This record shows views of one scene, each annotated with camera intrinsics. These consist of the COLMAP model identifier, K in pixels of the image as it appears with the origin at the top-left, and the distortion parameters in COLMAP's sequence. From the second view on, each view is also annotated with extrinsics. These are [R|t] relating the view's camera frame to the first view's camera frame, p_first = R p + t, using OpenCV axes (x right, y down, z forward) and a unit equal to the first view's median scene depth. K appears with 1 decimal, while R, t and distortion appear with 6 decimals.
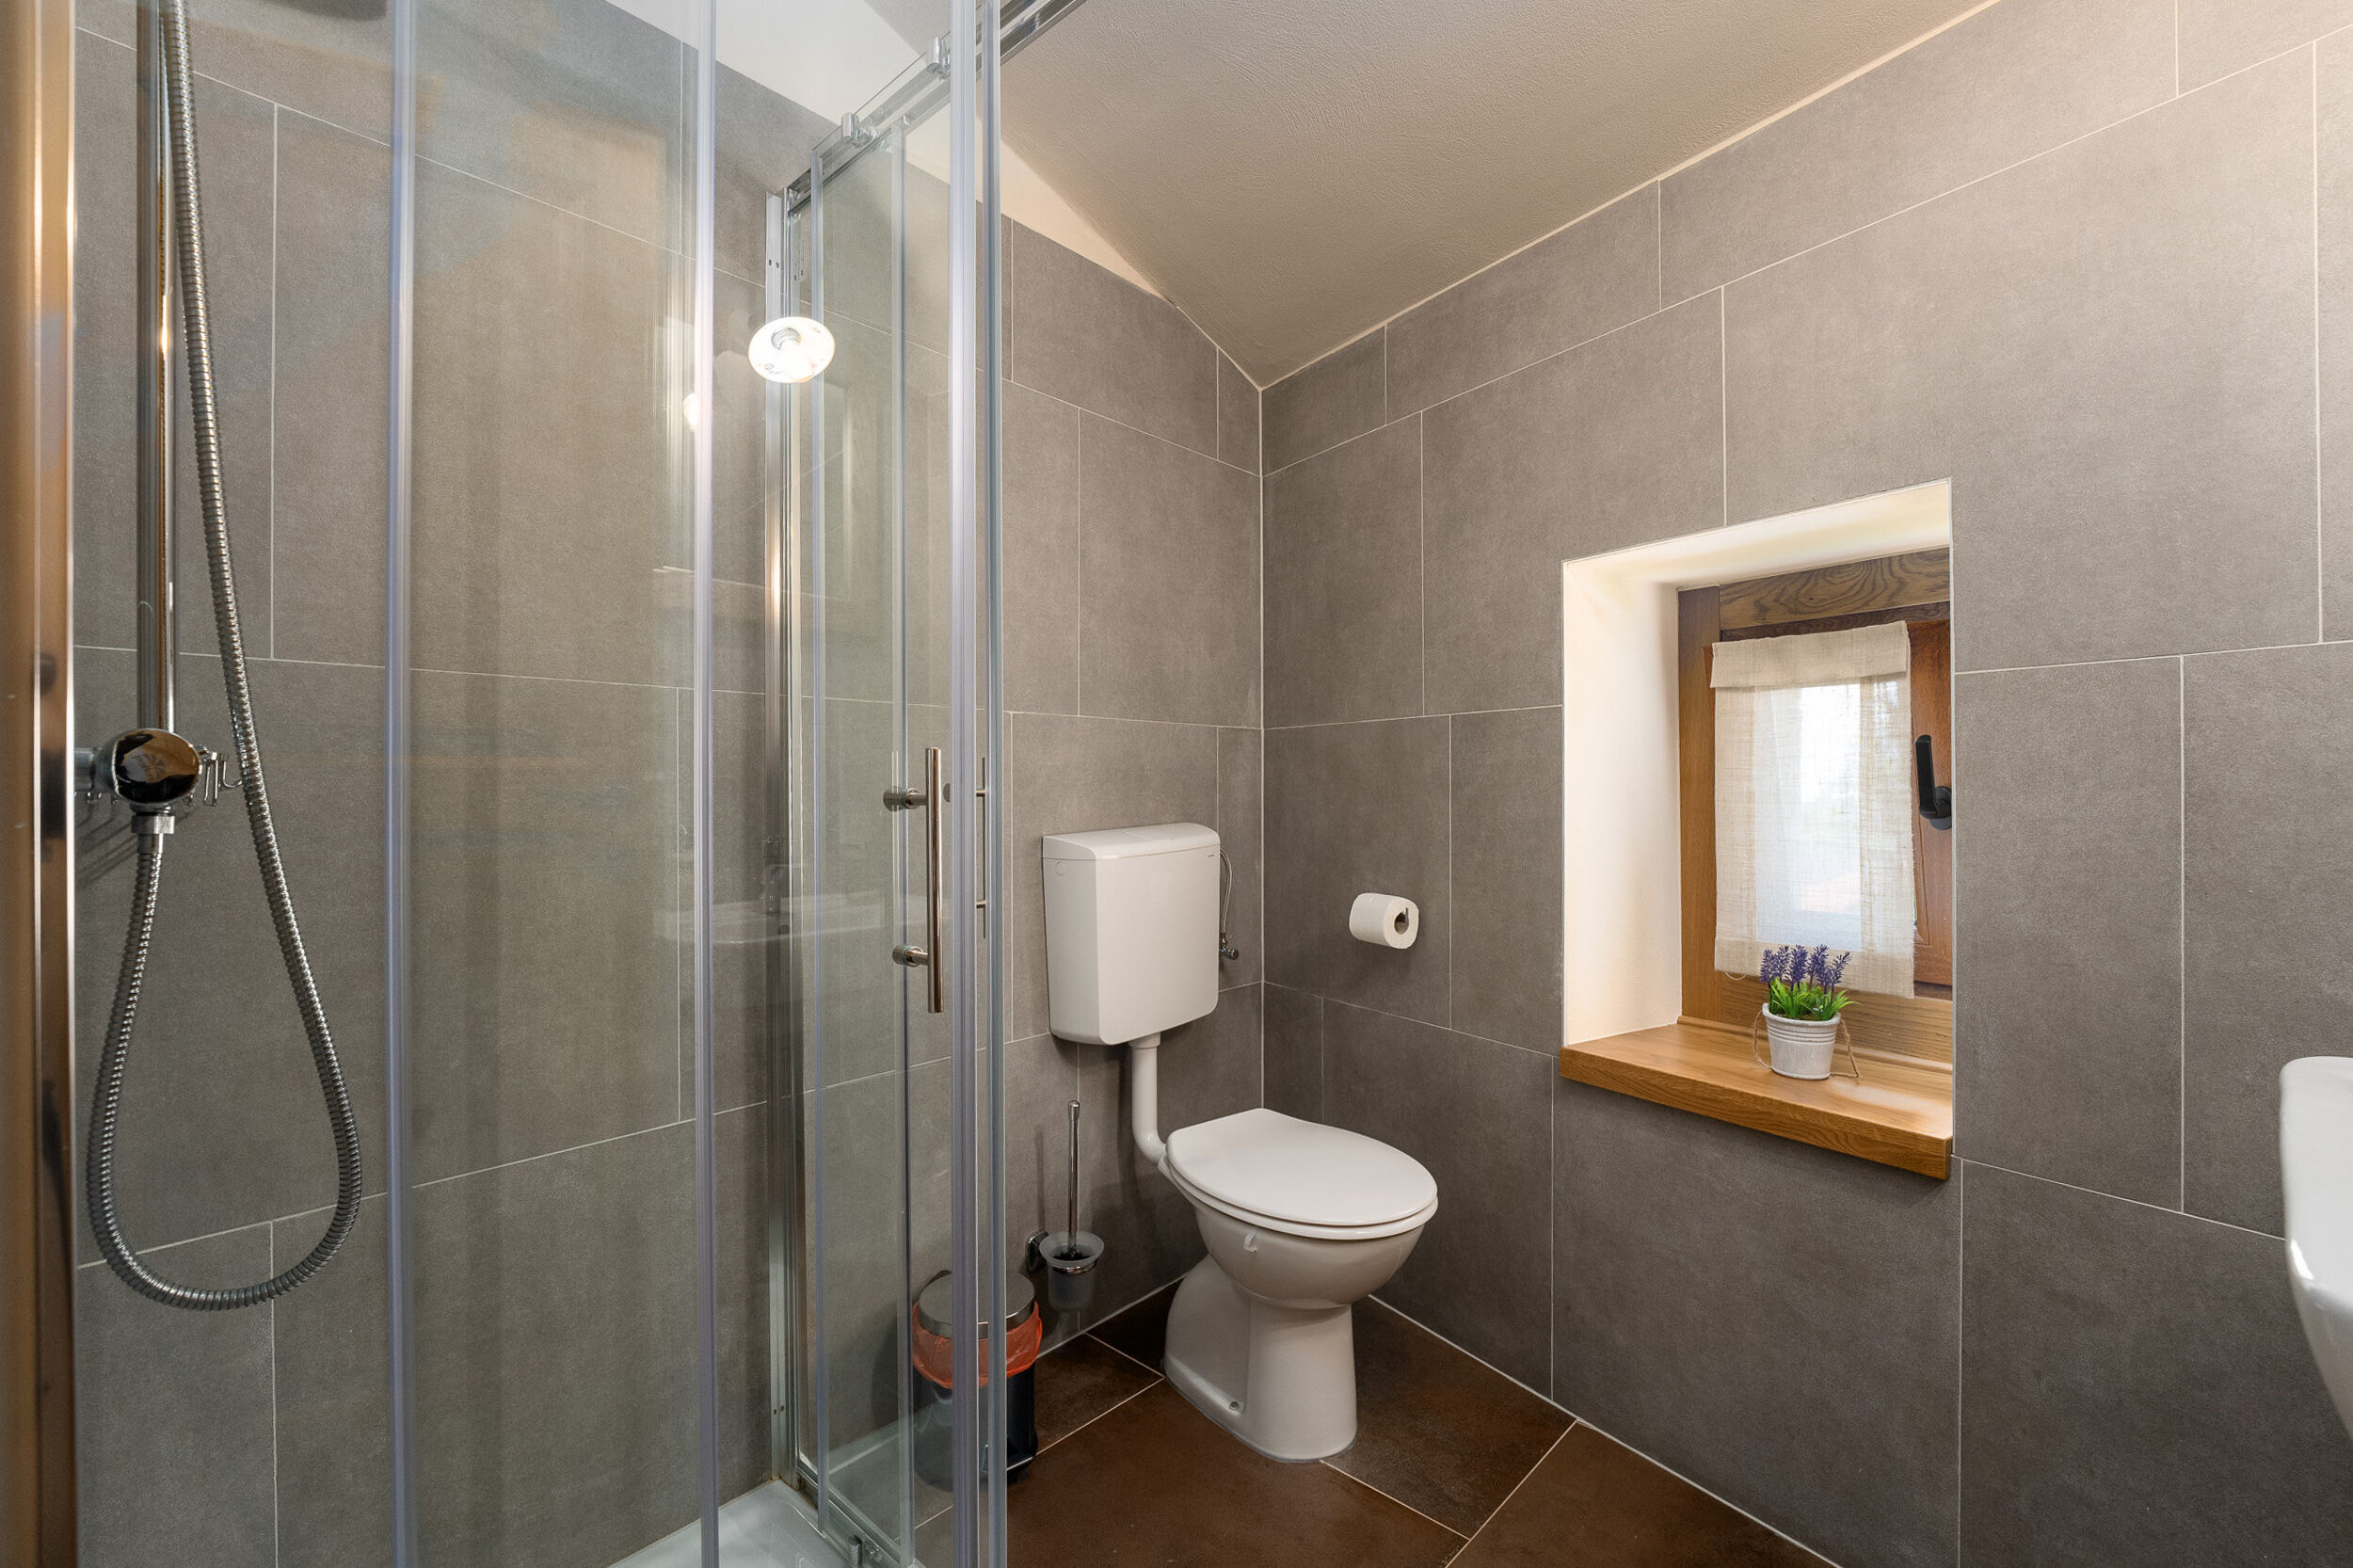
lens RADIAL K [[990.1, 0, 1178.5], [0, 990.1, 791.2], [0, 0, 1]] dist [-0.016928, 0.000601]
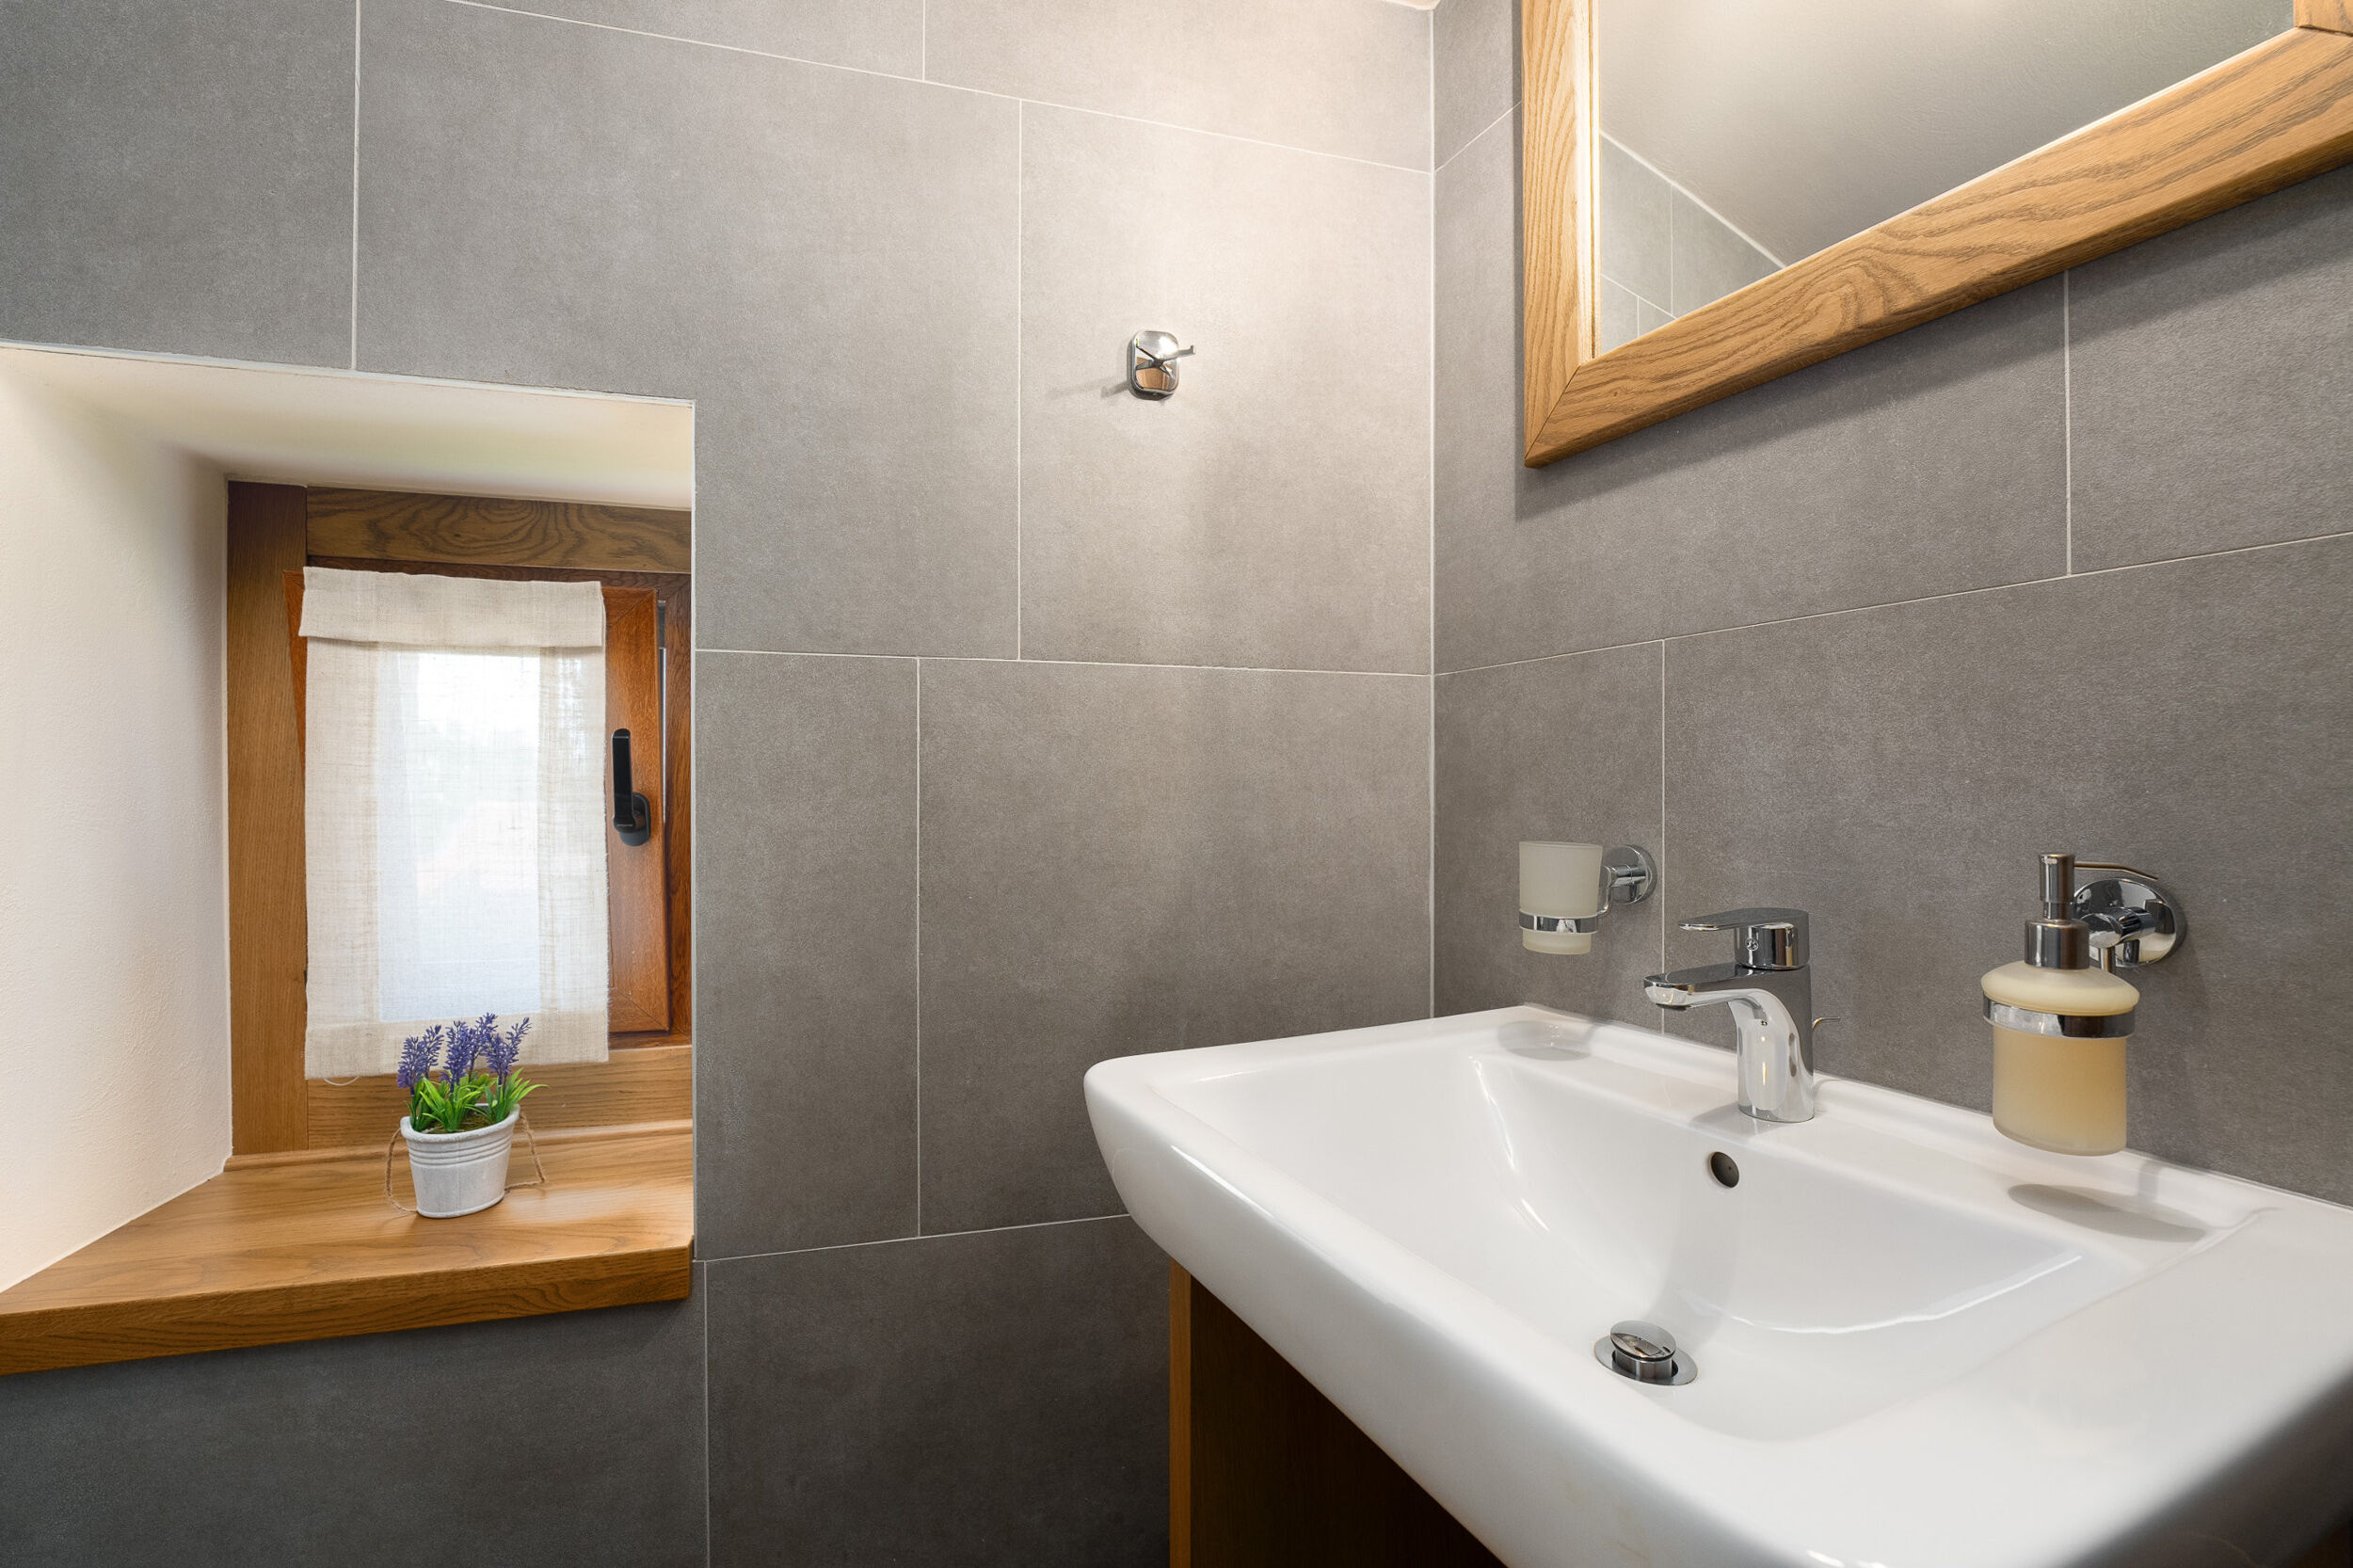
lens RADIAL K [[990.1, 0, 1178.5], [0, 990.1, 791.2], [0, 0, 1]] dist [-0.016928, 0.000601]
pose [[0.284248, 0.005196, 0.958737, 0.118930], [0.000874, 0.999983, -0.005679, -0.001285], [-0.958750, 0.002452, 0.284239, 0.335700]]
